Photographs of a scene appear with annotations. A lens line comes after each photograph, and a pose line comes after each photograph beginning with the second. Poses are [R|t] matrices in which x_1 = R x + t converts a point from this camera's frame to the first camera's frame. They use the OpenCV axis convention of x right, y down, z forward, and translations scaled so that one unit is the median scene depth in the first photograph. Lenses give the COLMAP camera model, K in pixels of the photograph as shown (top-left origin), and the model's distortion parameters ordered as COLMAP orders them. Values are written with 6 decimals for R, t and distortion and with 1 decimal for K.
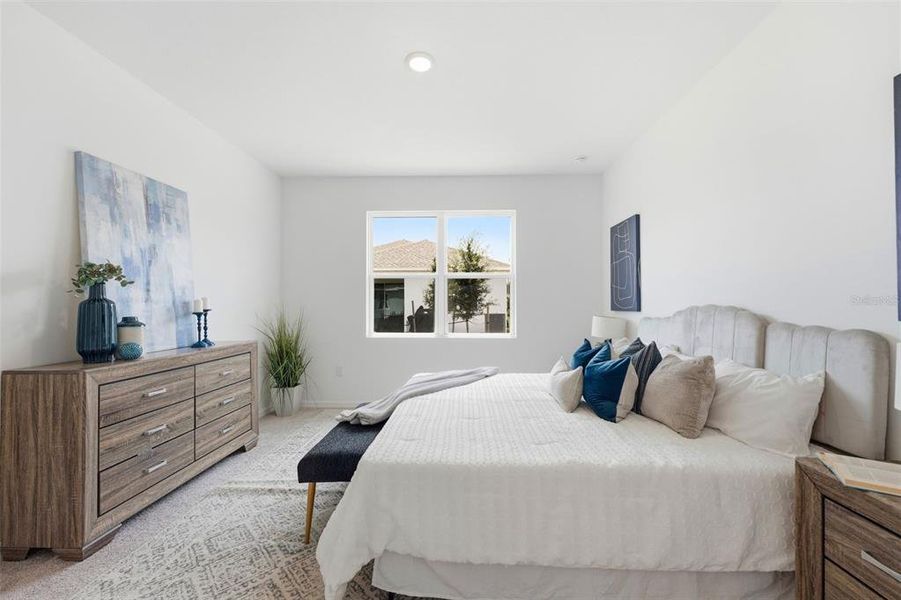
lens RADIAL K [[365.2, 0, 444.8], [0, 365.2, 302.1], [0, 0, 1]] dist [-0.003152, 0.000199]
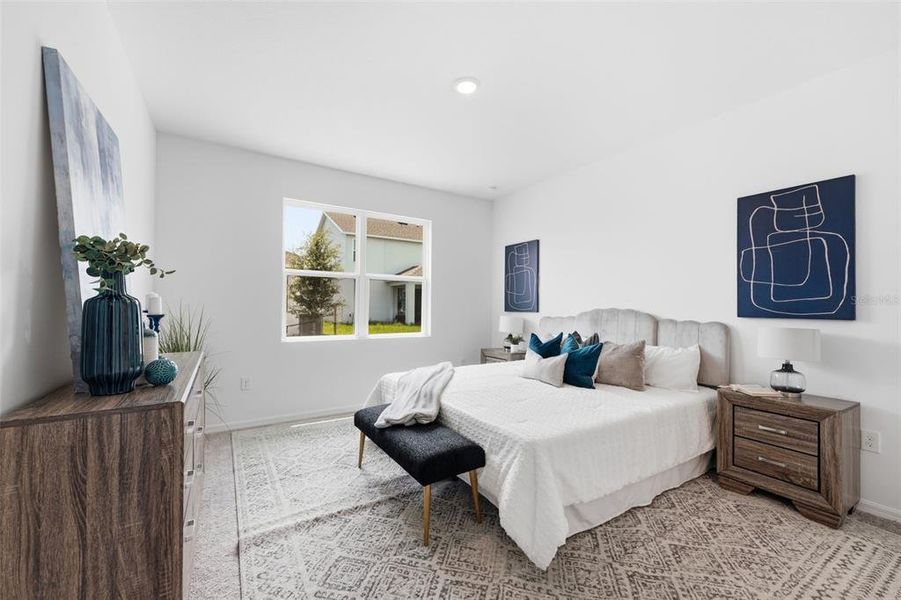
lens RADIAL K [[365.2, 0, 442.1], [0, 365.2, 305.3], [0, 0, 1]] dist [-0.003152, 0.000199]
pose [[0.828782, 0.010093, 0.559481, -0.775377], [-0.014835, 0.999882, 0.003938, -0.000935], [-0.559375, -0.011563, 0.828834, 0.131731]]
